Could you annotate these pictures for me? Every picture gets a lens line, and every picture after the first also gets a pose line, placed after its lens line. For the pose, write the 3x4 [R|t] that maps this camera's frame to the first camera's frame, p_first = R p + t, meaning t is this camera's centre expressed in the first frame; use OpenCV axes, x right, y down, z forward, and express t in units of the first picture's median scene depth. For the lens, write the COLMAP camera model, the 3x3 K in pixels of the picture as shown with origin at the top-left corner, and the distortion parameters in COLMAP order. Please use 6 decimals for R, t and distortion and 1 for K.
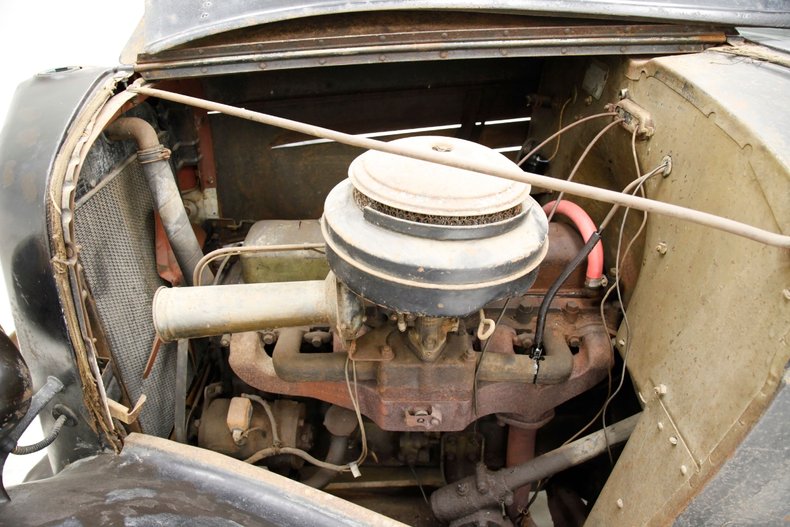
lens RADIAL K [[536.1, 0, 395.0], [0, 536.1, 263.5], [0, 0, 1]] dist [-0.144826, 0.087969]
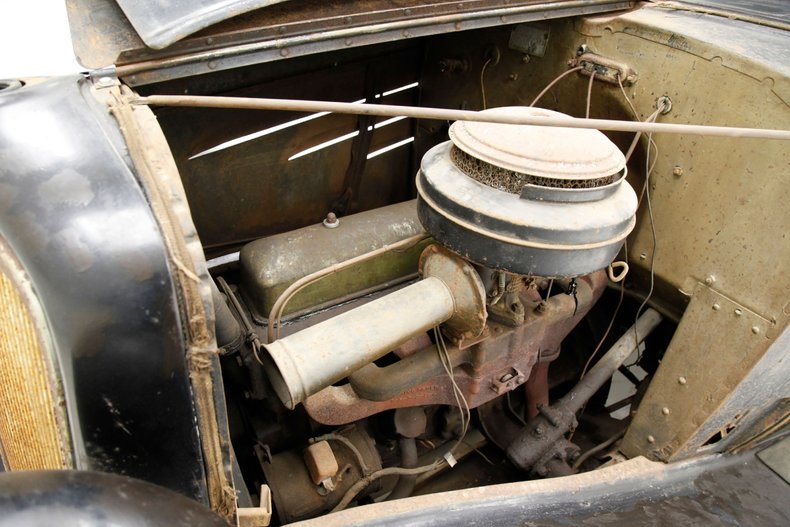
lens RADIAL K [[536.1, 0, 395.0], [0, 536.1, 263.5], [0, 0, 1]] dist [-0.144826, 0.087969]
pose [[0.847934, -0.274793, 0.453317, -0.572550], [0.253427, 0.961234, 0.108646, -0.103694], [-0.465599, 0.022758, 0.884703, 0.195102]]
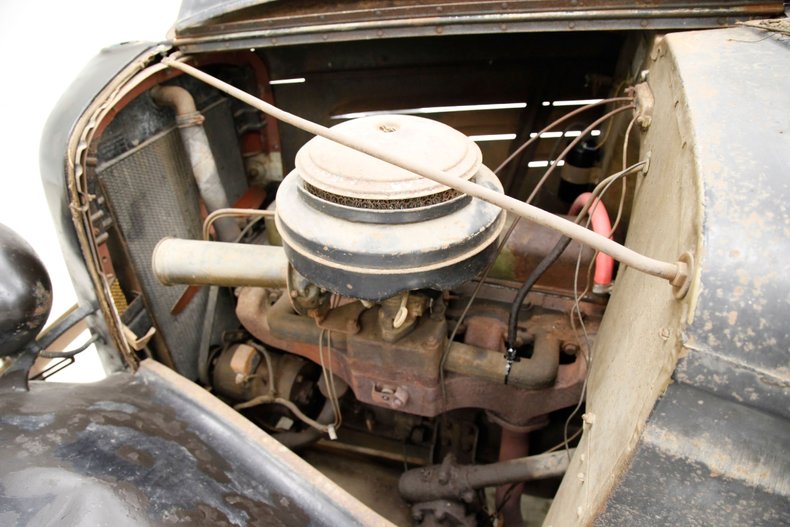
lens RADIAL K [[529.6, 0, 395.0], [0, 529.6, 263.5], [0, 0, 1]] dist [-0.141165, 0.073624]
pose [[0.947485, 0.128912, -0.292668, 0.343283], [-0.112287, 0.990992, 0.072985, -0.034920], [0.299440, -0.036289, 0.953425, 0.062569]]
